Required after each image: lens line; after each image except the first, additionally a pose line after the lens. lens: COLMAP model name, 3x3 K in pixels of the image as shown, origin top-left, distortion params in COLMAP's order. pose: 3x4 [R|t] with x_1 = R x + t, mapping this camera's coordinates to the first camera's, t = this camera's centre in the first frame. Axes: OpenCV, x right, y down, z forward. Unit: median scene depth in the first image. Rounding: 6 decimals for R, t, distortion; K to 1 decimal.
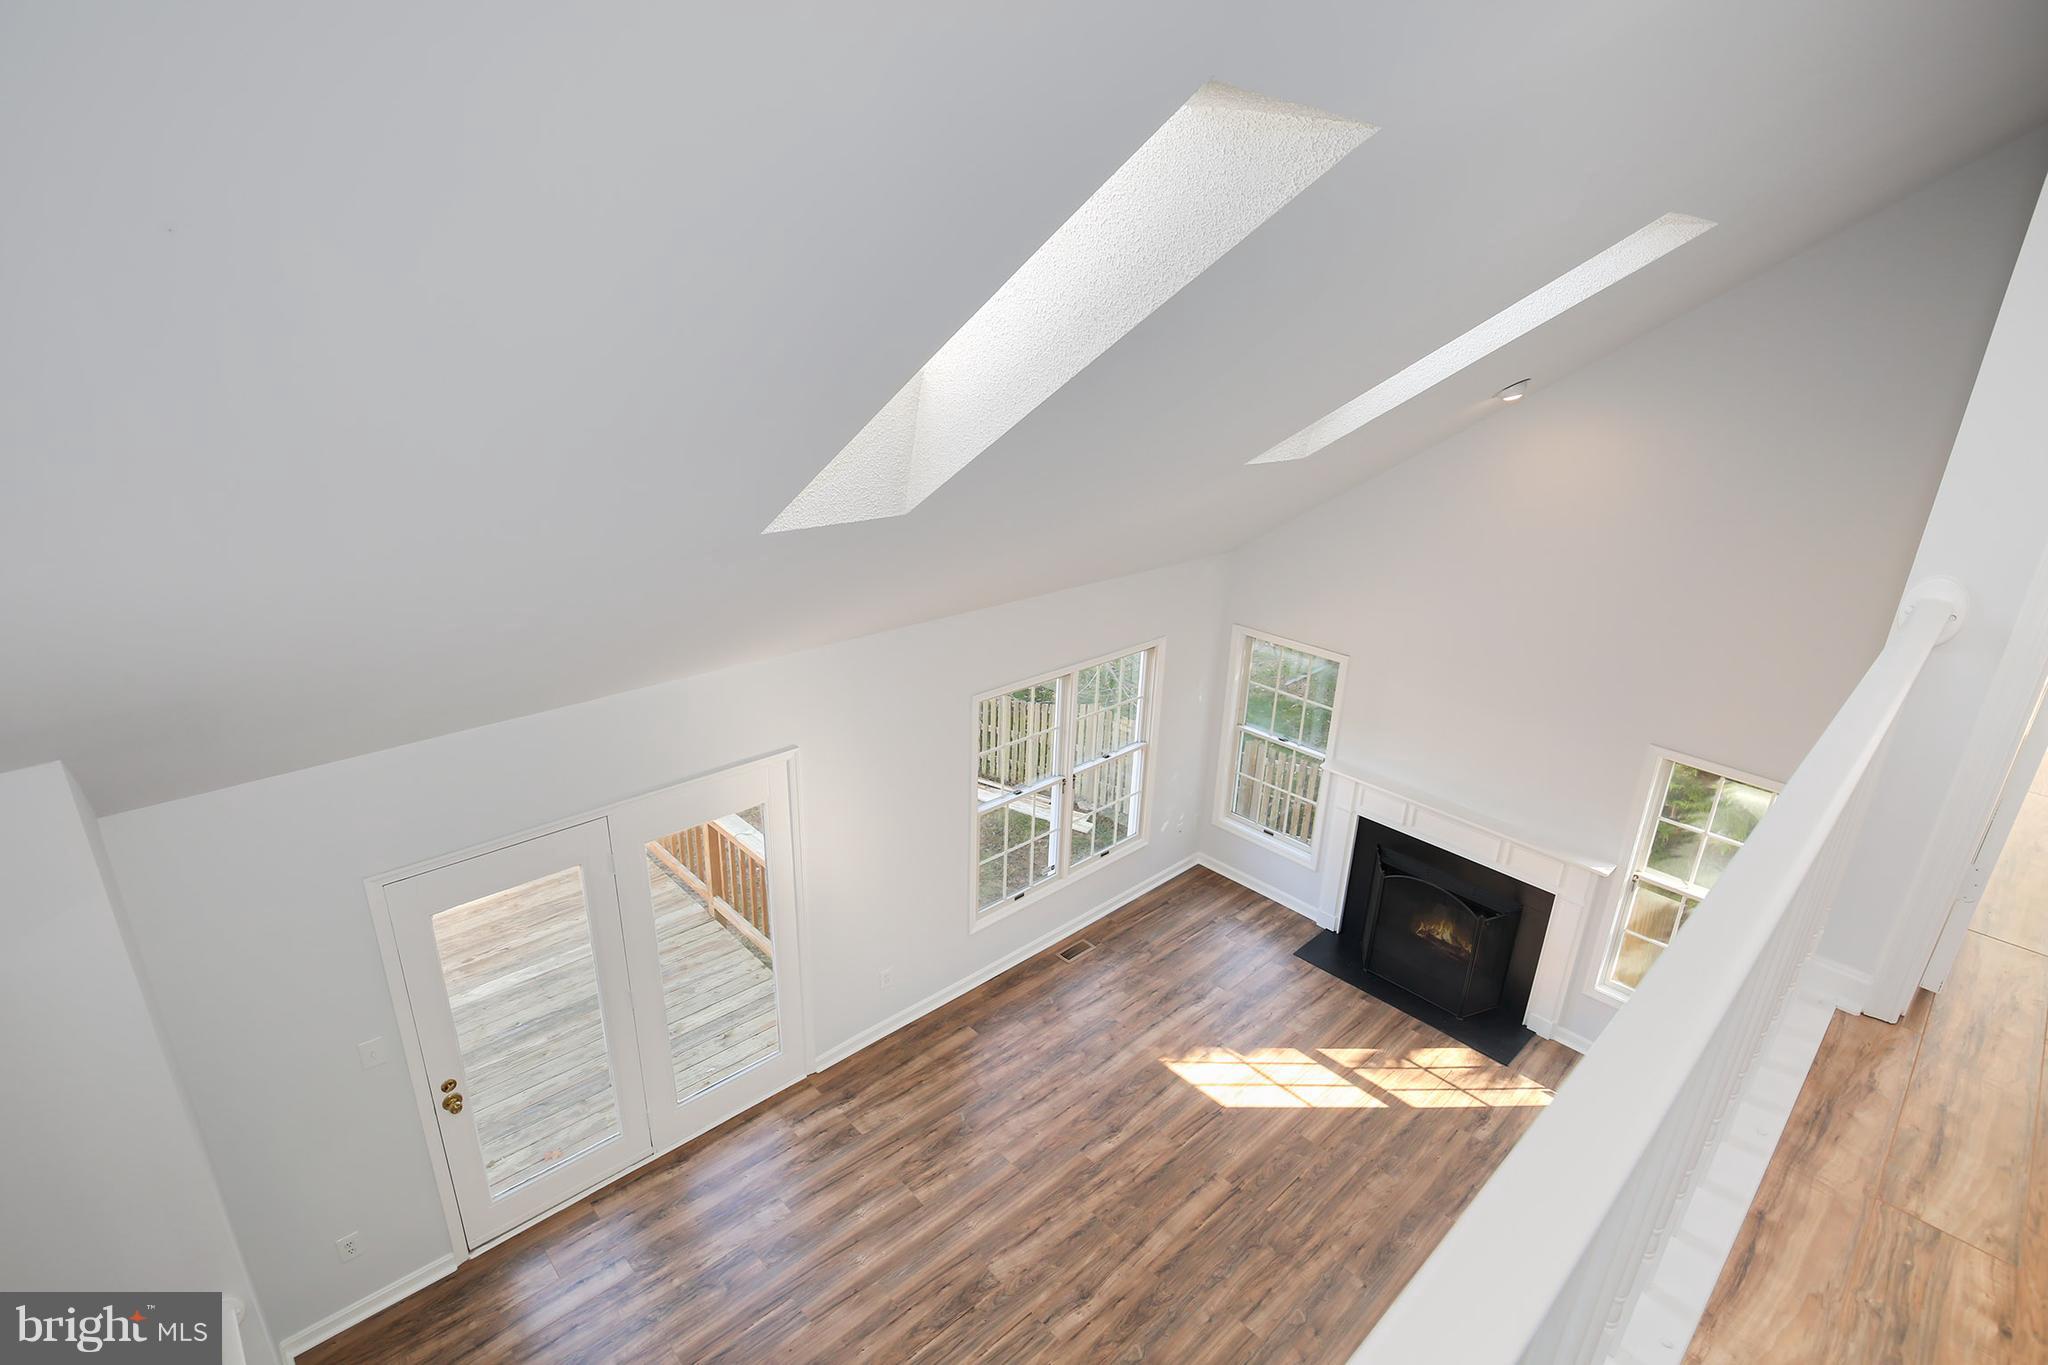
lens RADIAL K [[943.3, 0, 1009.1], [0, 943.3, 709.7], [0, 0, 1]] dist [-0.029945, 0.008330]
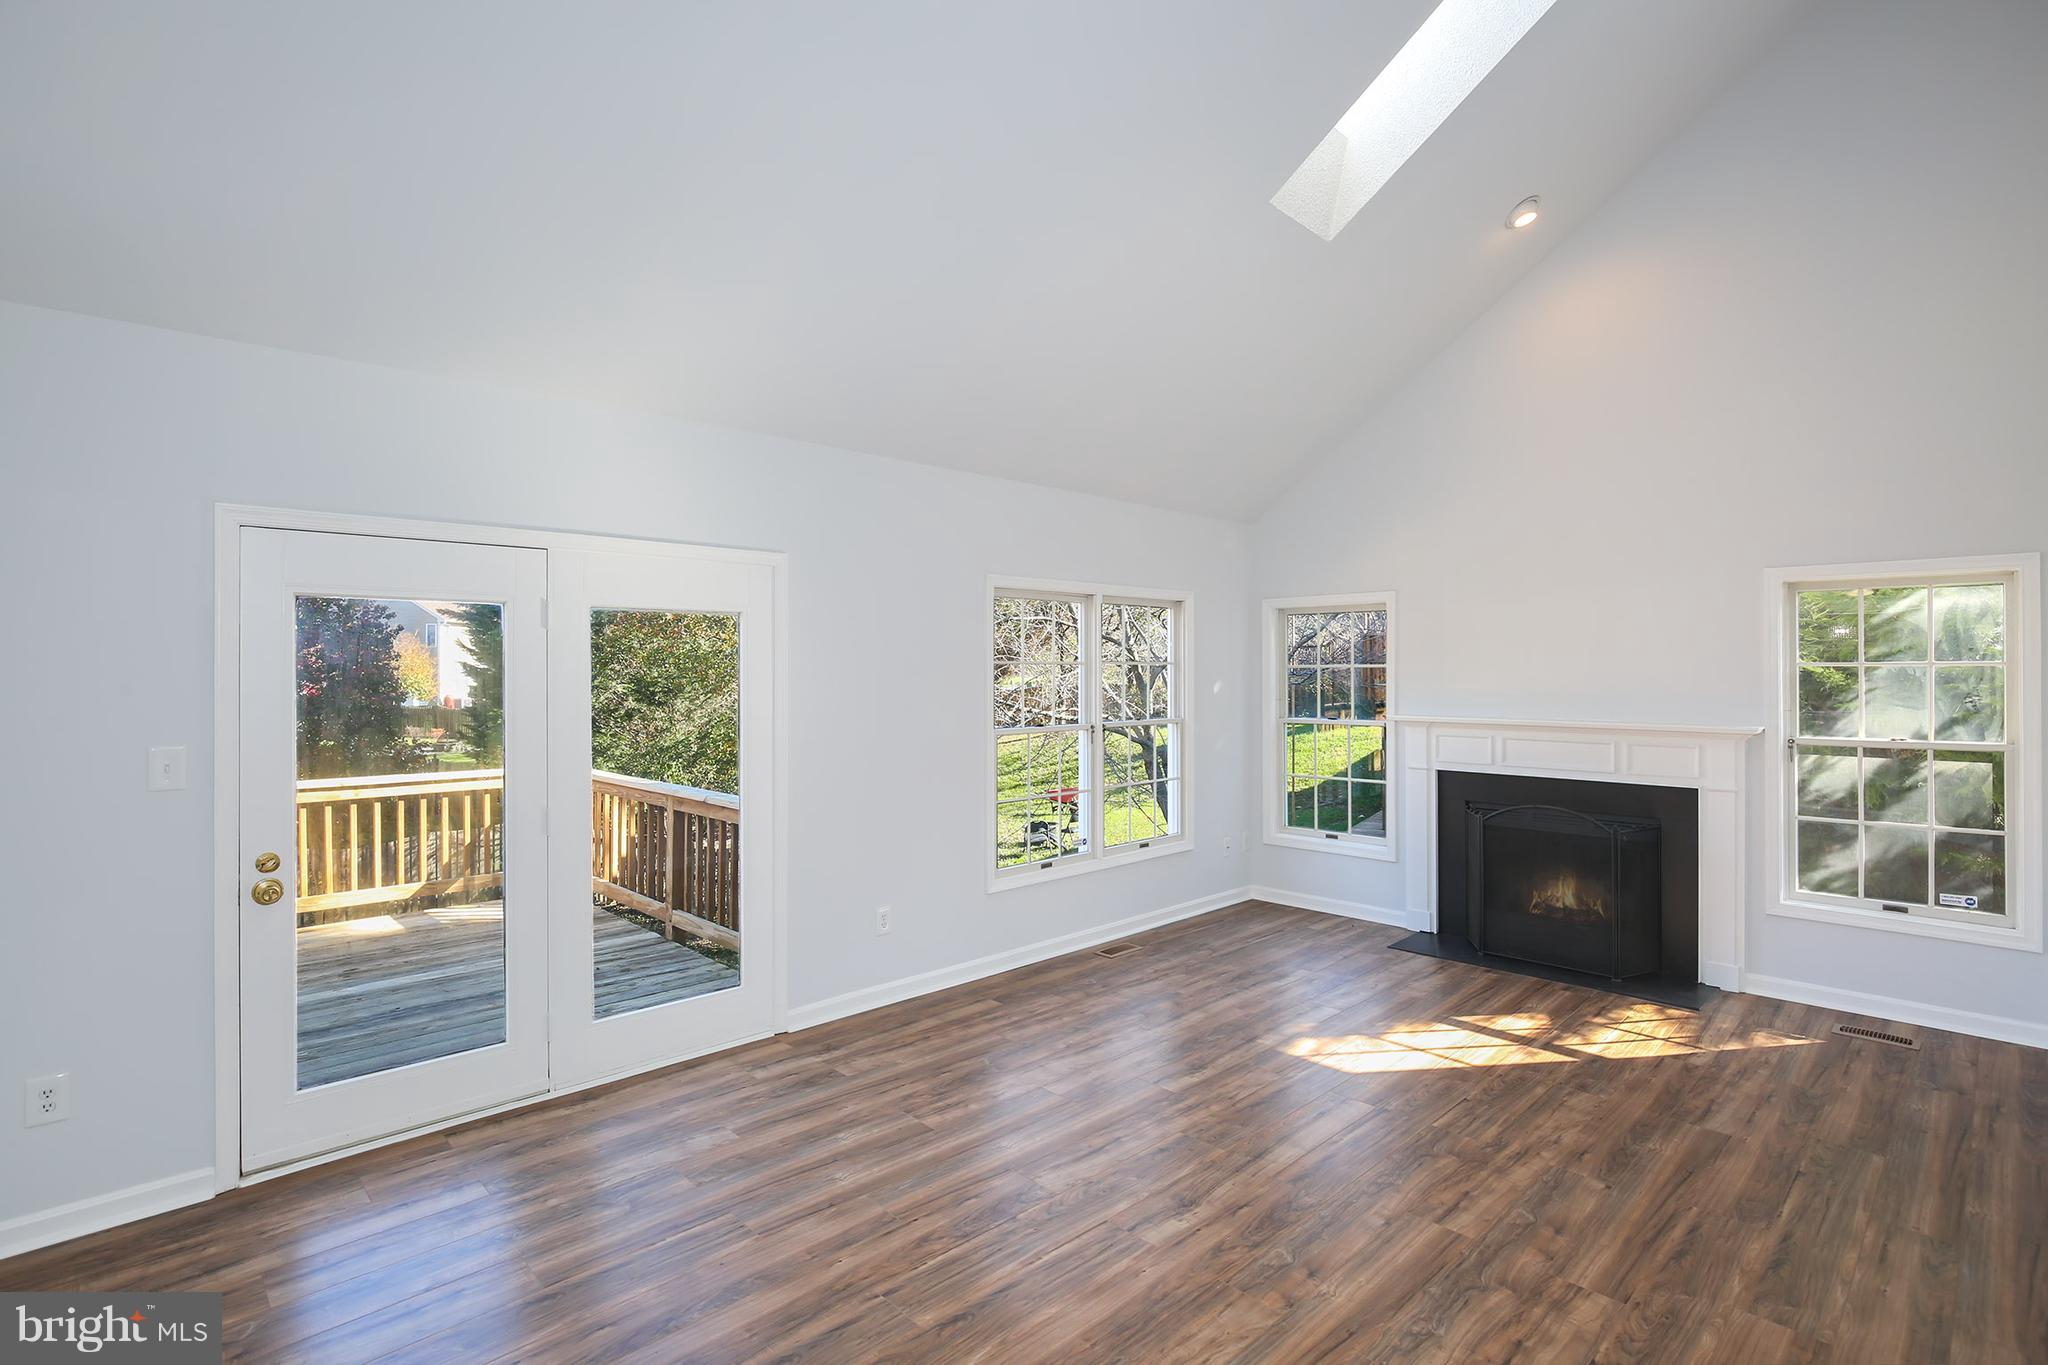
lens RADIAL K [[943.3, 0, 1016.3], [0, 943.3, 696.4], [0, 0, 1]] dist [-0.029945, 0.008330]
pose [[0.999447, -0.029031, 0.016185, -0.033290], [0.032829, 0.938345, -0.344138, 0.465903], [-0.005196, 0.344479, 0.938779, 0.245604]]
